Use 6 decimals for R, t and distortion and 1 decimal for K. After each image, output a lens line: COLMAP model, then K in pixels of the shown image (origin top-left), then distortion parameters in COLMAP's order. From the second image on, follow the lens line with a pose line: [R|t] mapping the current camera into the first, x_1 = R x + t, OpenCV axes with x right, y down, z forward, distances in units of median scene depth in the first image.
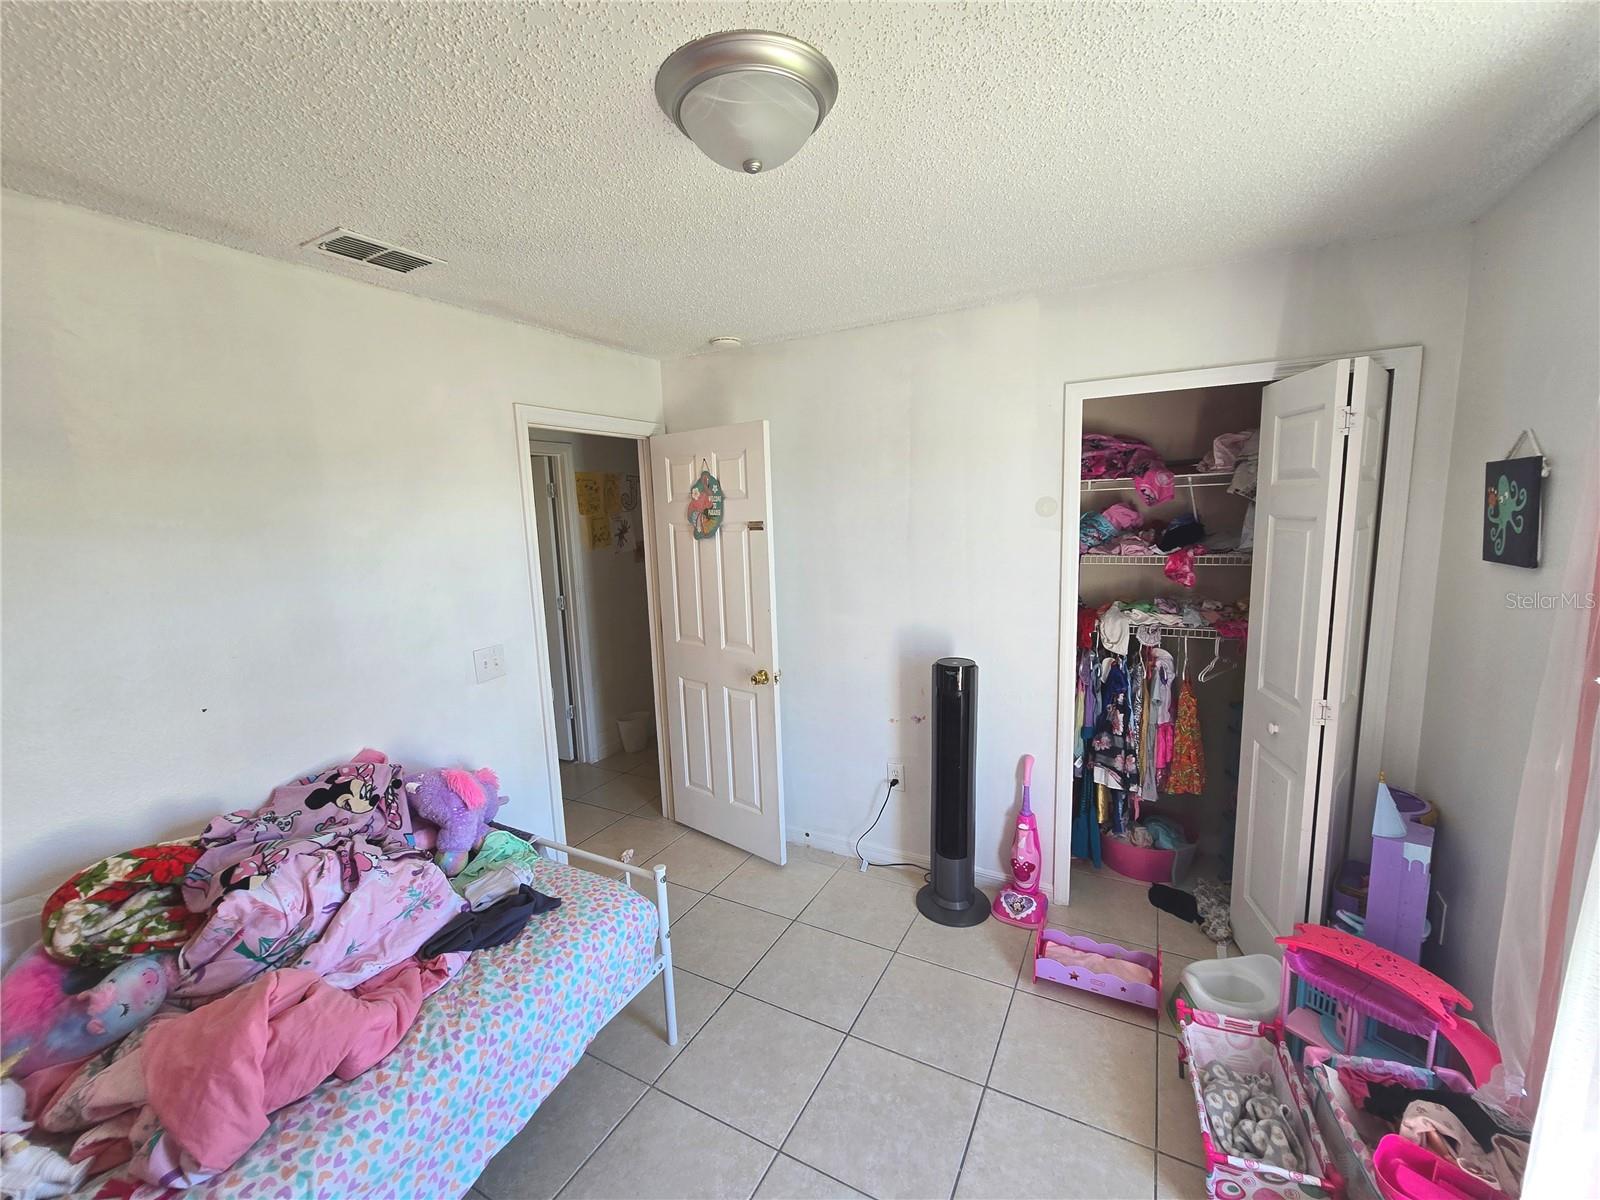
lens RADIAL K [[662.1, 0, 800.0], [0, 662.1, 600.0], [0, 0, 1]] dist [-0.000765, -0.000075]
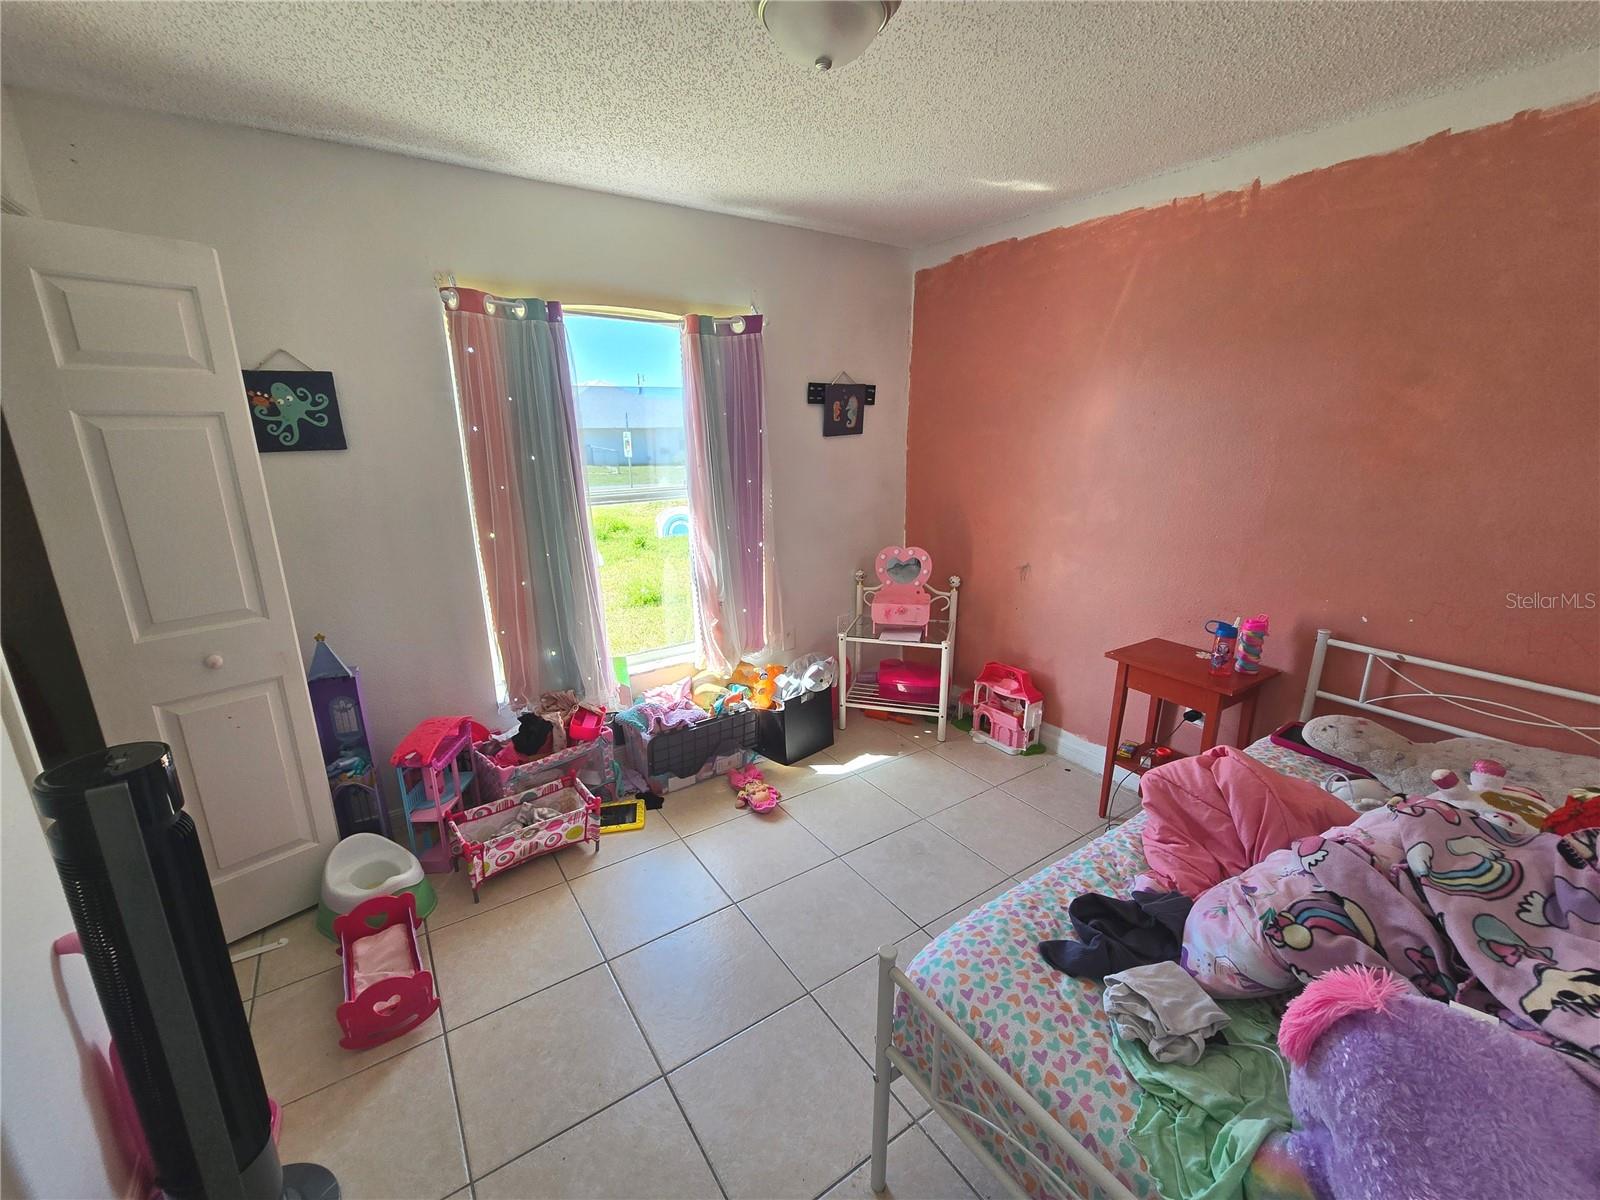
lens RADIAL K [[662.1, 0, 800.0], [0, 662.1, 600.0], [0, 0, 1]] dist [-0.000765, -0.000075]
pose [[-0.885620, -0.079097, 0.457626, -0.439463], [0.106656, 0.924410, 0.366184, -0.142745], [-0.451998, 0.373108, -0.810240, 1.568997]]
